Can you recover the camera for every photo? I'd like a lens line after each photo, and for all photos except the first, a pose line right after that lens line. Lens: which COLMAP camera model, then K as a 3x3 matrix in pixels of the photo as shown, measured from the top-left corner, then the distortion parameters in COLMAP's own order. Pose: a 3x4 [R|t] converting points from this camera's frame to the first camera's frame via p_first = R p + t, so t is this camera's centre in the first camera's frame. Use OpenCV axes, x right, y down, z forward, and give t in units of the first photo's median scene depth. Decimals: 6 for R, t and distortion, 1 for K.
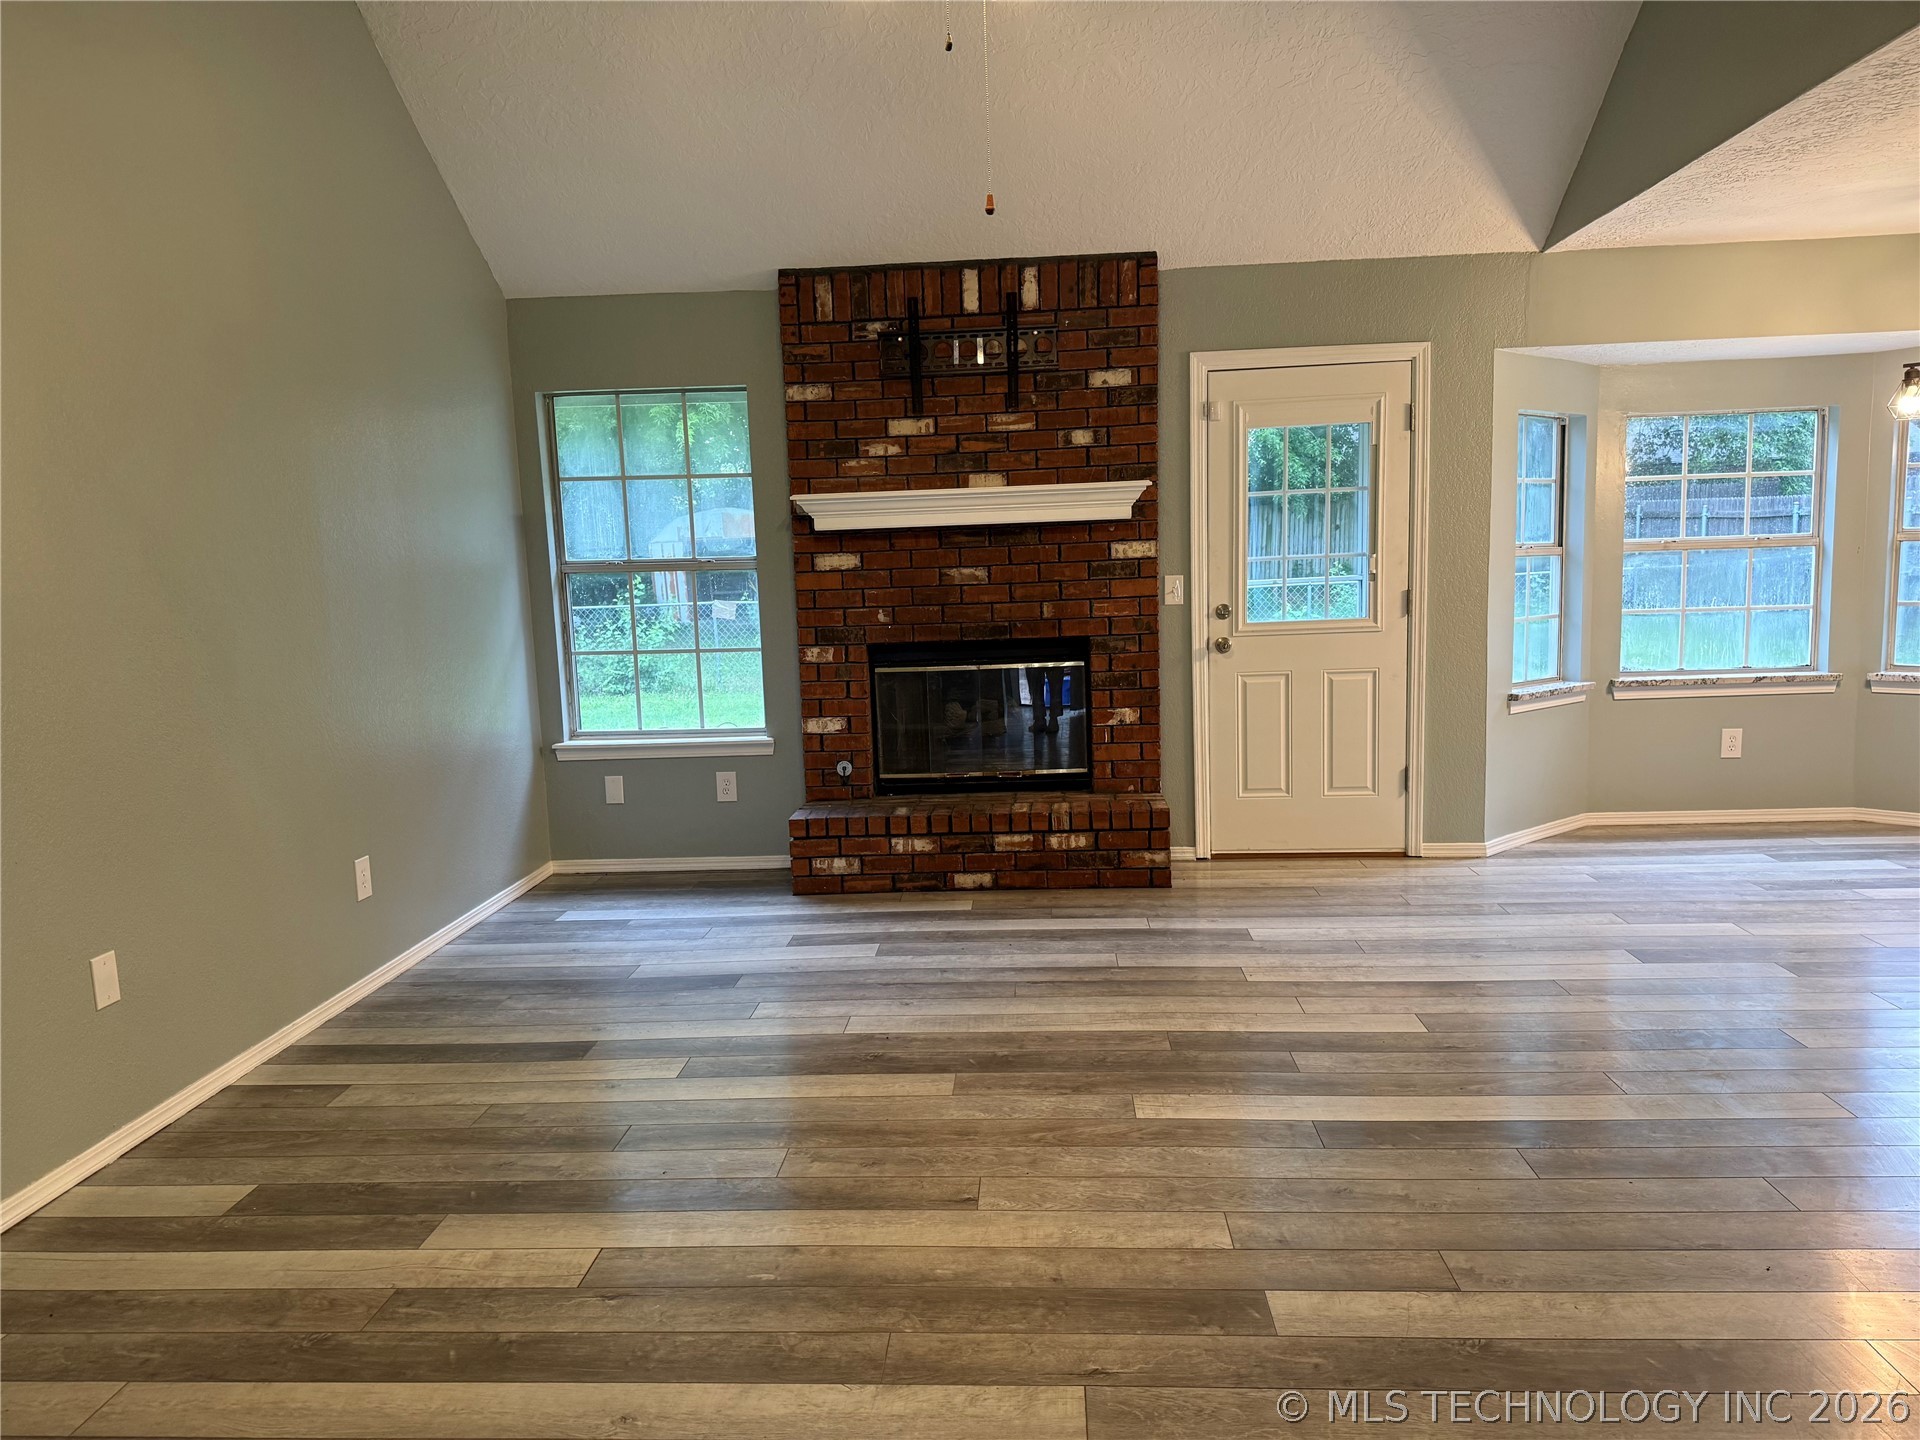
lens RADIAL K [[1353.3, 0, 957.6], [0, 1353.3, 732.5], [0, 0, 1]] dist [0.117164, -0.220381]
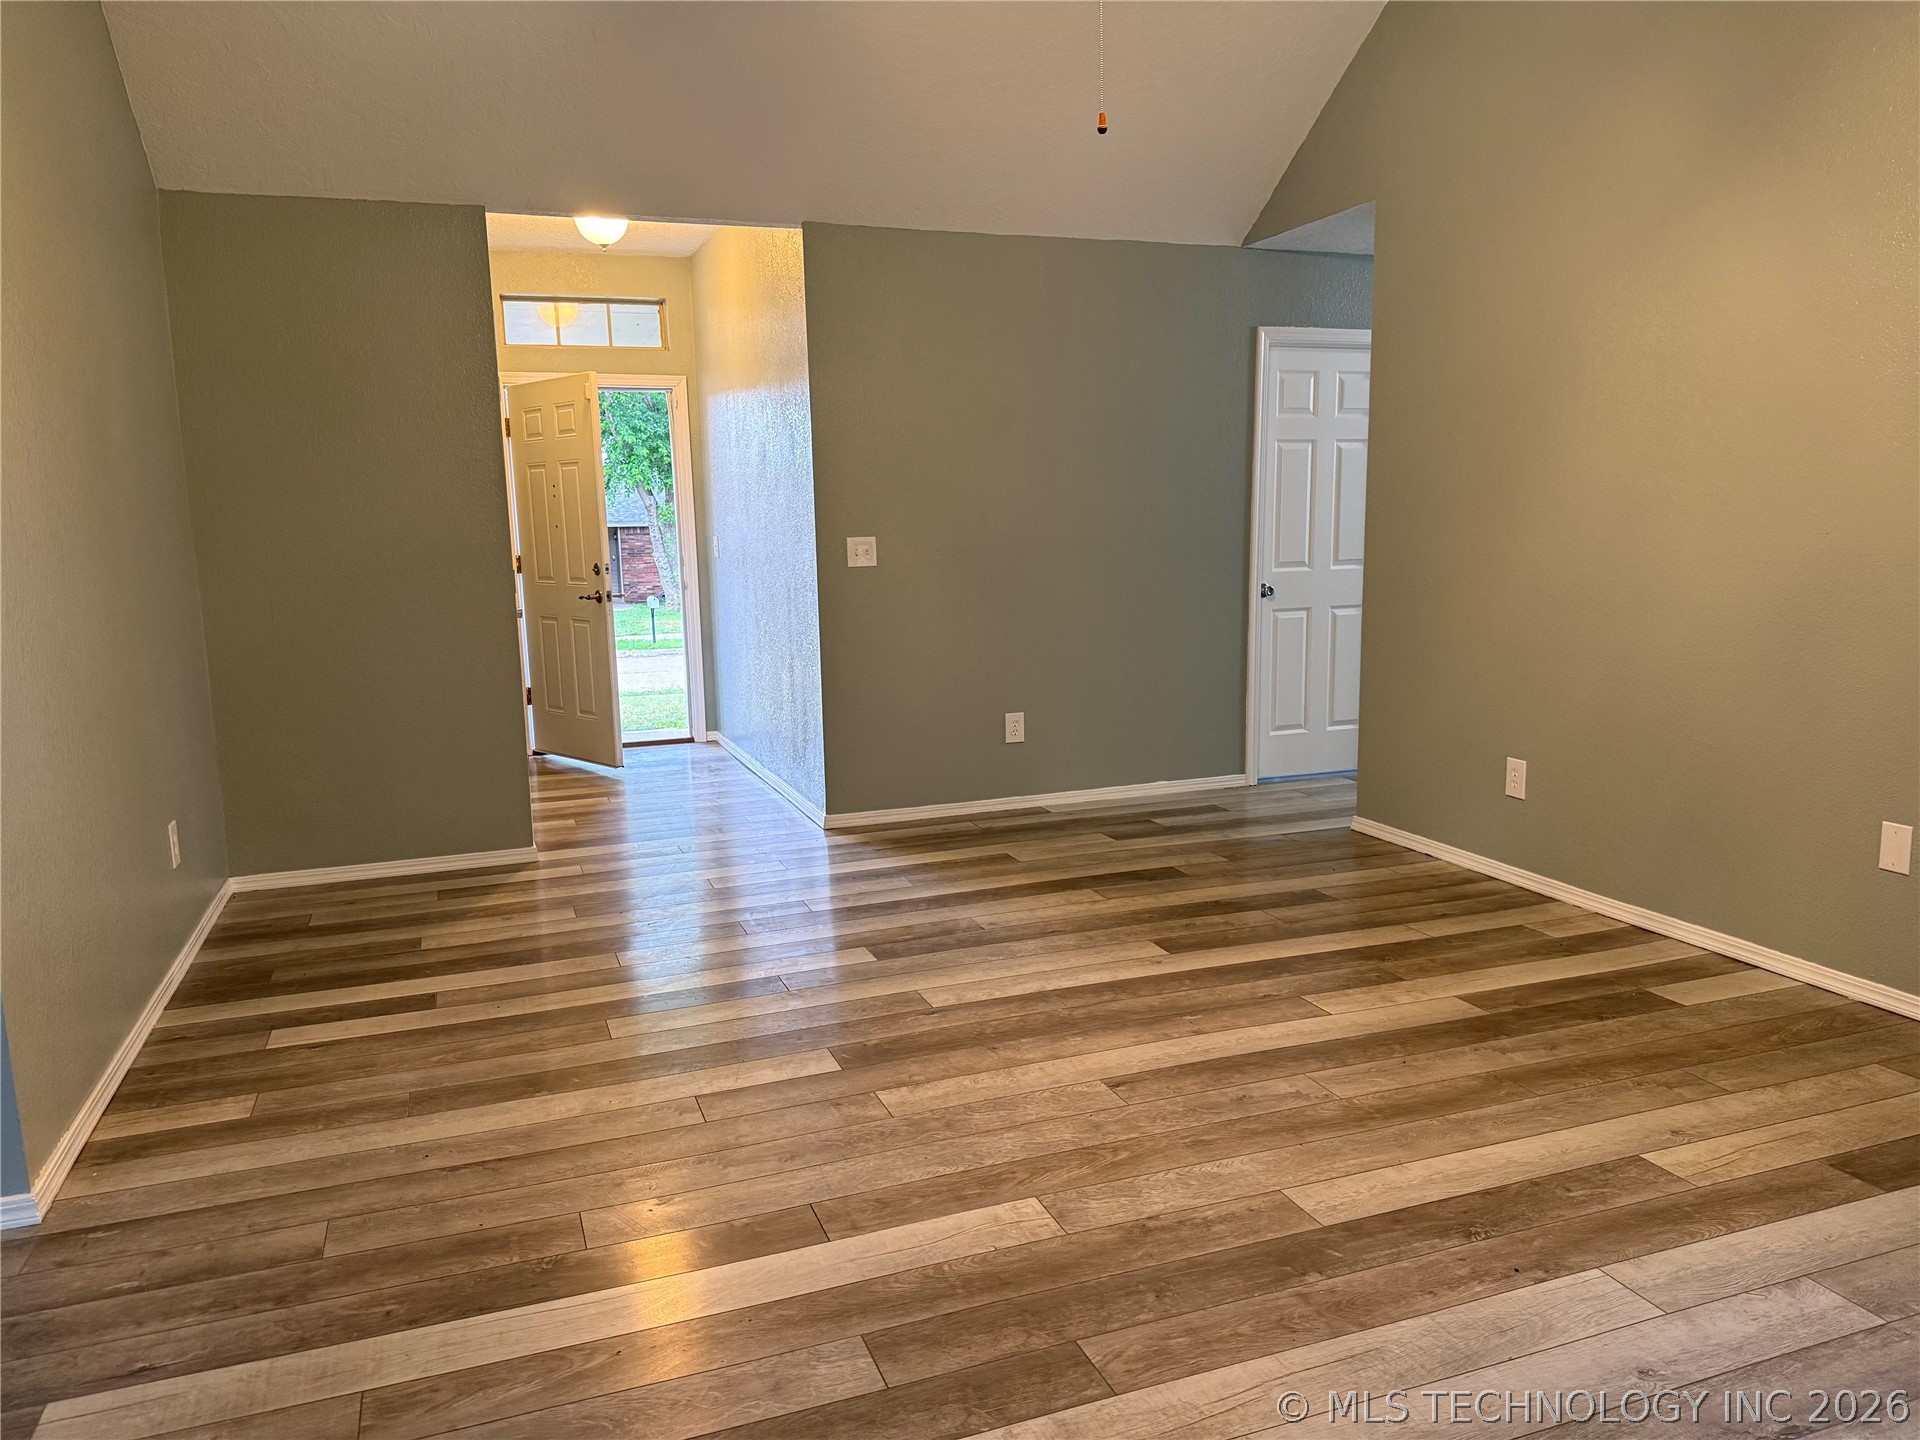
lens RADIAL K [[1353.3, 0, 957.6], [0, 1353.3, 732.5], [0, 0, 1]] dist [0.117164, -0.220381]
pose [[-0.913013, 0.117078, -0.390768, 0.511220], [0.000497, 0.958248, 0.285938, -0.238459], [0.407930, 0.260871, -0.874951, 1.806446]]
